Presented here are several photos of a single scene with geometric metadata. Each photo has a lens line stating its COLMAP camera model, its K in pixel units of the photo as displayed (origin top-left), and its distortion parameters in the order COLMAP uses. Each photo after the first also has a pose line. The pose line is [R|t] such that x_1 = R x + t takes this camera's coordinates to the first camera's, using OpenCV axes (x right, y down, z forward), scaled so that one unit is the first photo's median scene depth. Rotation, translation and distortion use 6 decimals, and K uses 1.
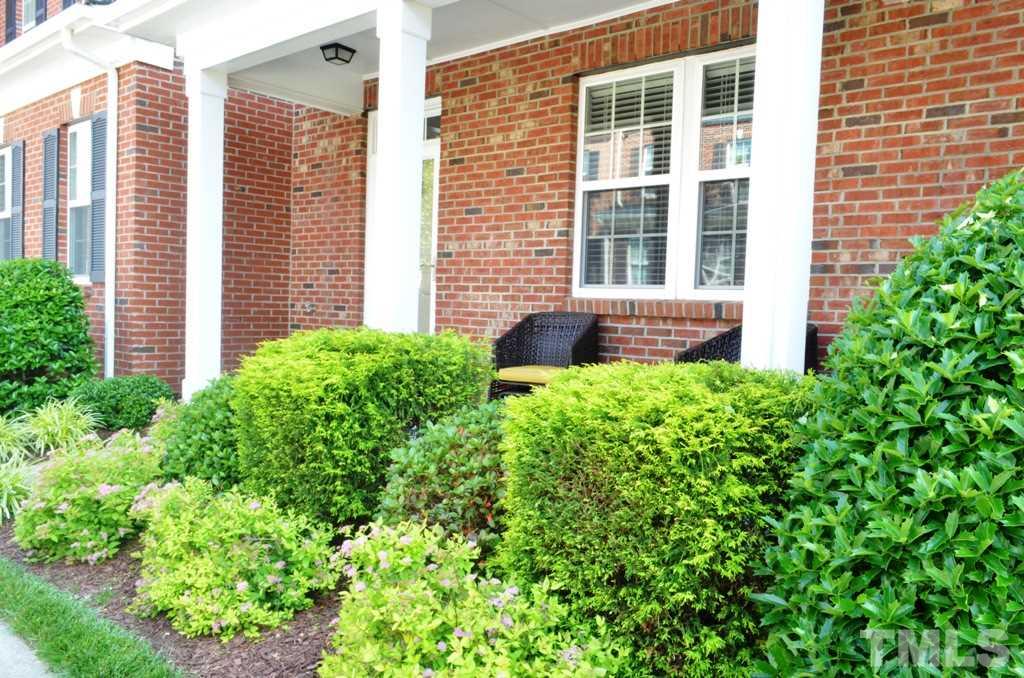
lens RADIAL K [[789.3, 0, 516.8], [0, 789.3, 342.7], [0, 0, 1]] dist [-0.012120, -0.004526]
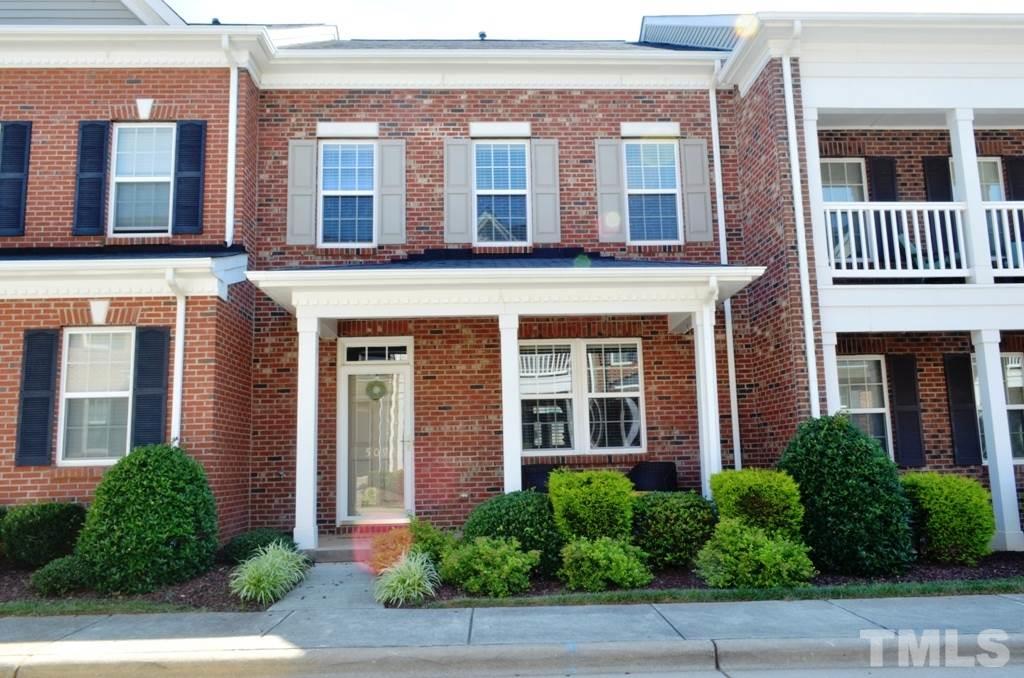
lens RADIAL K [[789.3, 0, 516.8], [0, 789.3, 342.7], [0, 0, 1]] dist [-0.012120, -0.004526]
pose [[0.725238, 0.051656, 0.686558, -1.302113], [0.082238, 0.983543, -0.160872, -0.024675], [-0.683569, 0.173131, 0.709055, -0.373648]]
